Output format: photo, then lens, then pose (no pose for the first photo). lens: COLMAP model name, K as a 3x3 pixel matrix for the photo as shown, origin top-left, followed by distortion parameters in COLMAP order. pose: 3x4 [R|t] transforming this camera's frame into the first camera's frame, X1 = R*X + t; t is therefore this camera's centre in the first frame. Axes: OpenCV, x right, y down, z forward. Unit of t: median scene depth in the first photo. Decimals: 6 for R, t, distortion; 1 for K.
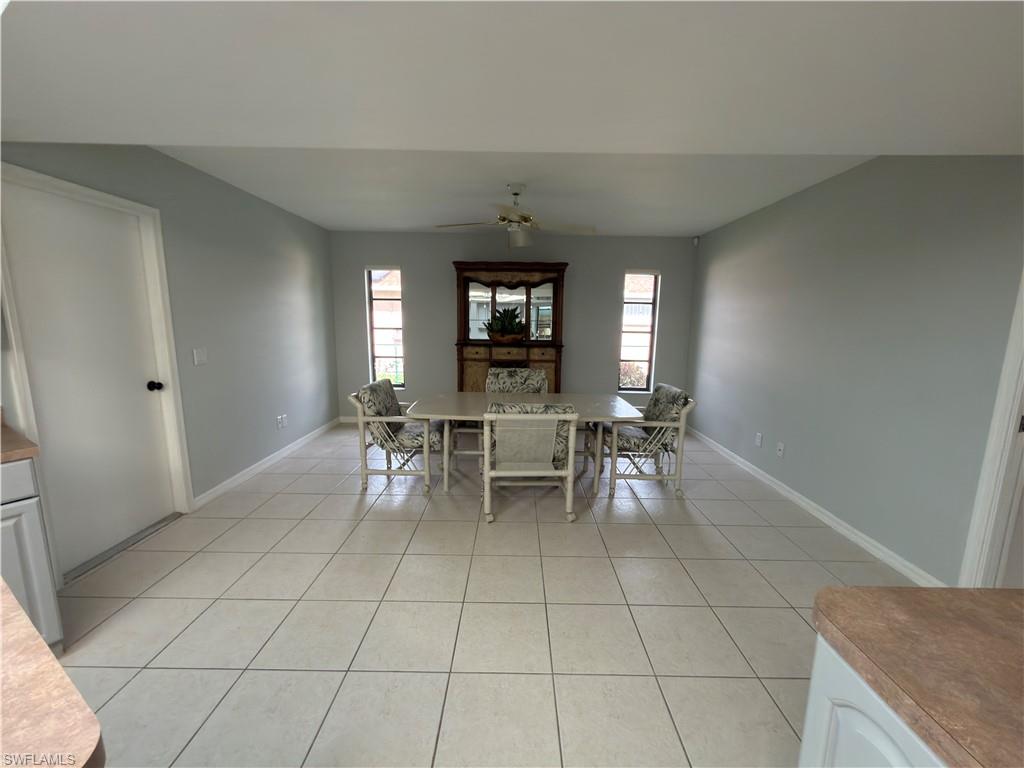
lens RADIAL K [[409.0, 0, 525.2], [0, 409.0, 380.8], [0, 0, 1]] dist [-0.001565, 0.000728]
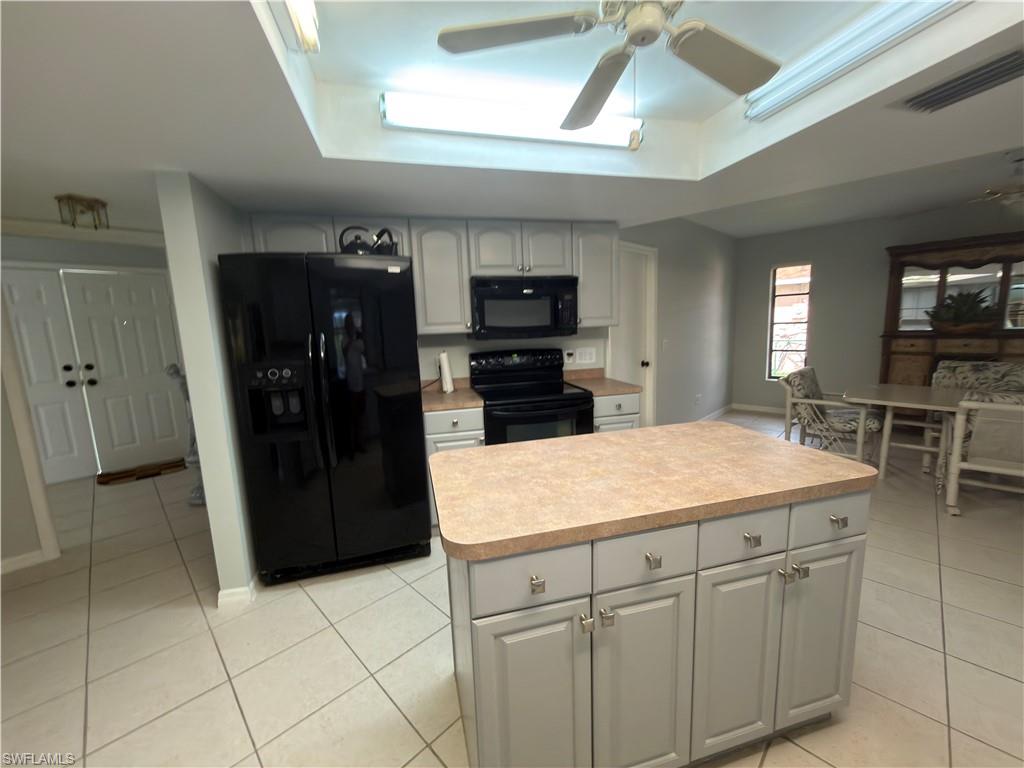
lens RADIAL K [[409.0, 0, 513.3], [0, 409.0, 383.2], [0, 0, 1]] dist [-0.001565, 0.000728]
pose [[0.697548, 0.062467, -0.713810, -0.107830], [-0.058905, 0.997820, 0.029758, 0.050798], [0.714113, 0.021290, 0.699707, -0.320482]]
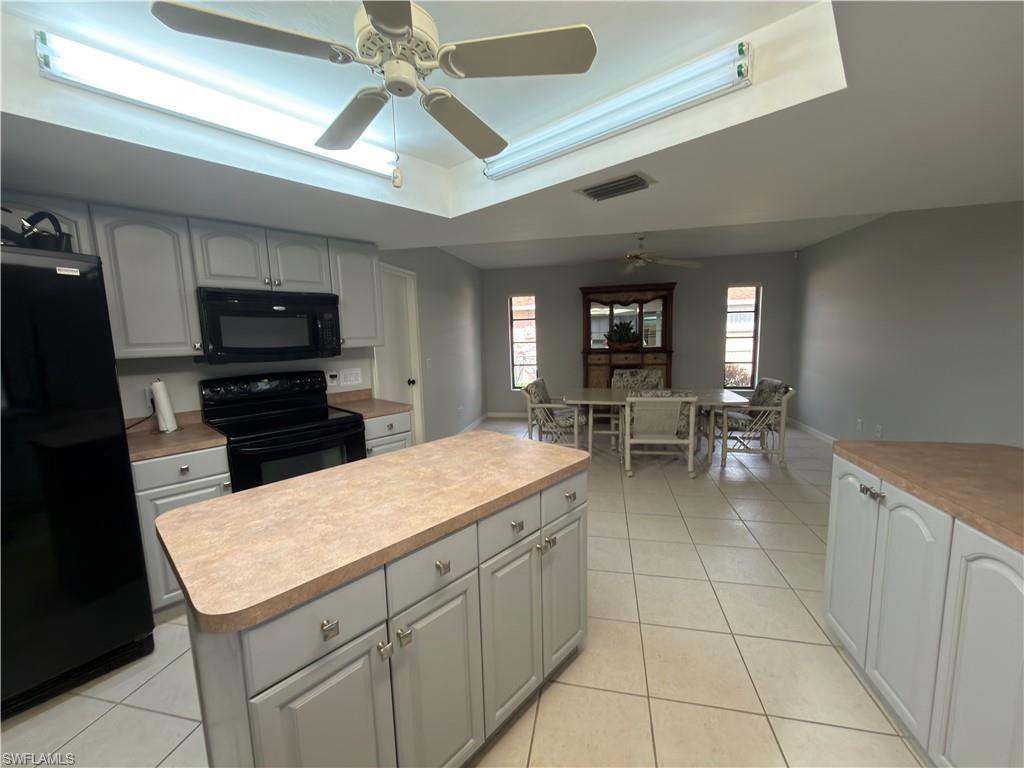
lens RADIAL K [[409.0, 0, 515.8], [0, 409.0, 383.4], [0, 0, 1]] dist [-0.001565, 0.000728]
pose [[0.974031, -0.014225, -0.225966, -0.110133], [0.008486, 0.999617, -0.026346, 0.047035], [0.226254, 0.023744, 0.973779, -0.339817]]
